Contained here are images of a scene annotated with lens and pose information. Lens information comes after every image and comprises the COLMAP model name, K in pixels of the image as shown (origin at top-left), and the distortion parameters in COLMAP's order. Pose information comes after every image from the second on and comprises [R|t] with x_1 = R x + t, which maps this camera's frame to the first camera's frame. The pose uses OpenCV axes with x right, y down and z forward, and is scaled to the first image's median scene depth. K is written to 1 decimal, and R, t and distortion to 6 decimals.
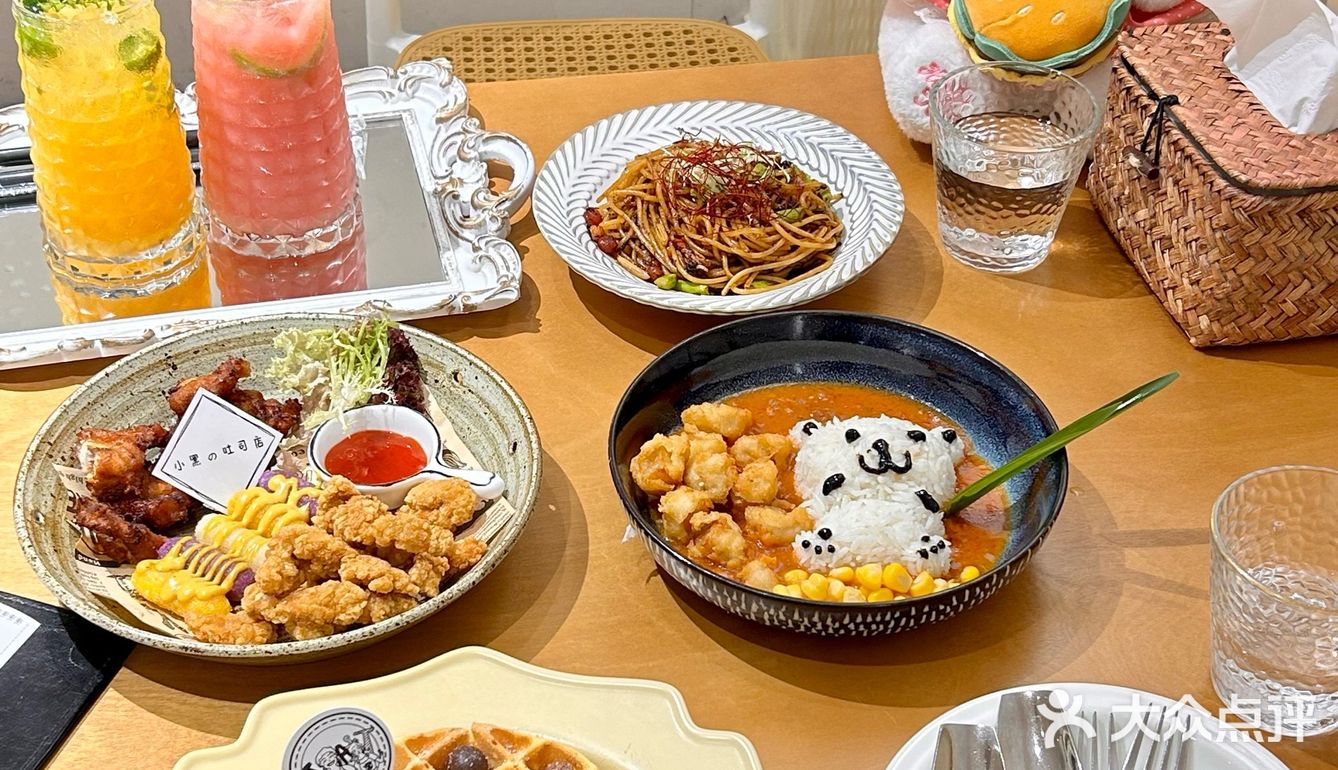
lens RADIAL K [[2019.2, 0, 669.6], [0, 2019.2, 384.2], [0, 0, 1]] dist [0.041989, 0.000000]
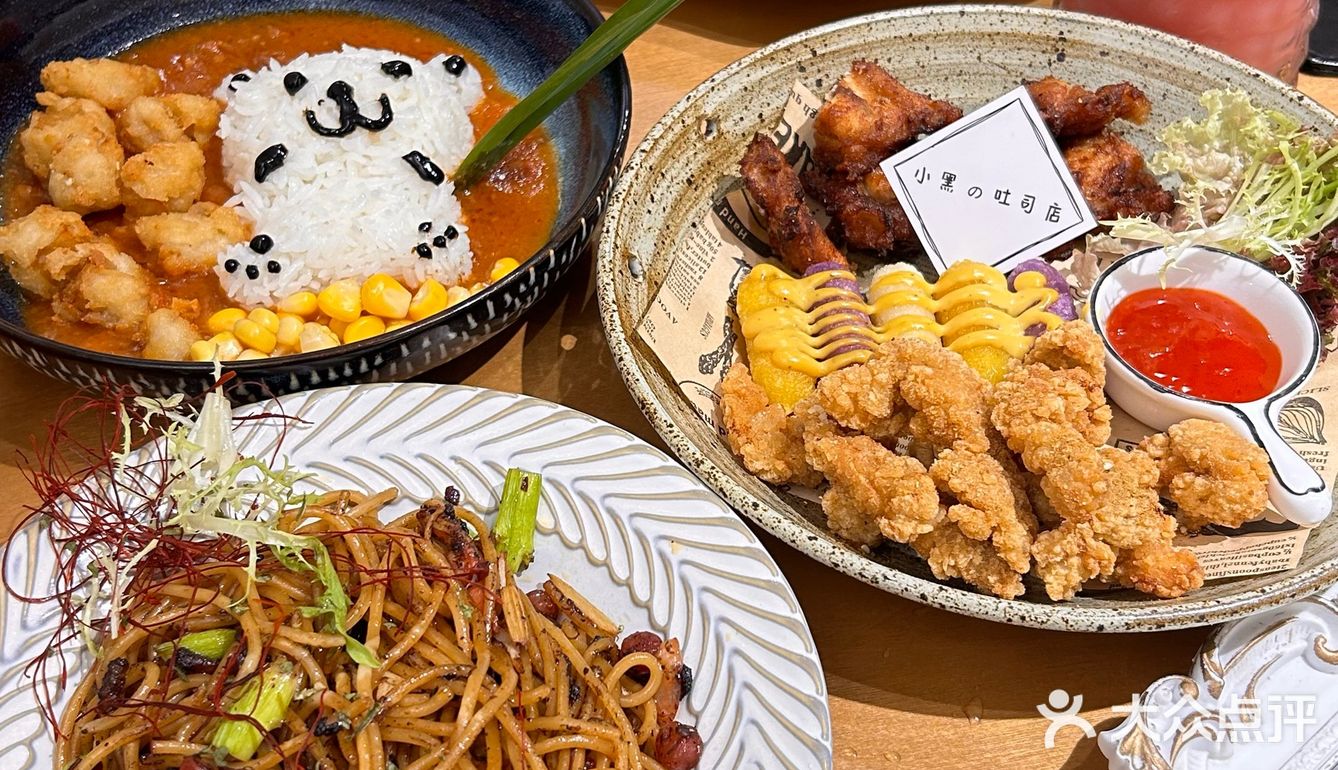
lens RADIAL K [[1703.5, 0, 669.1], [0, 1703.5, 385.9], [0, 0, 1]] dist [0.015854, 0.000000]
pose [[0.611577, 0.570343, -0.548345, 0.032928], [-0.484062, 0.817947, 0.310880, -0.028589], [0.625826, 0.075306, 0.776319, 0.468985]]
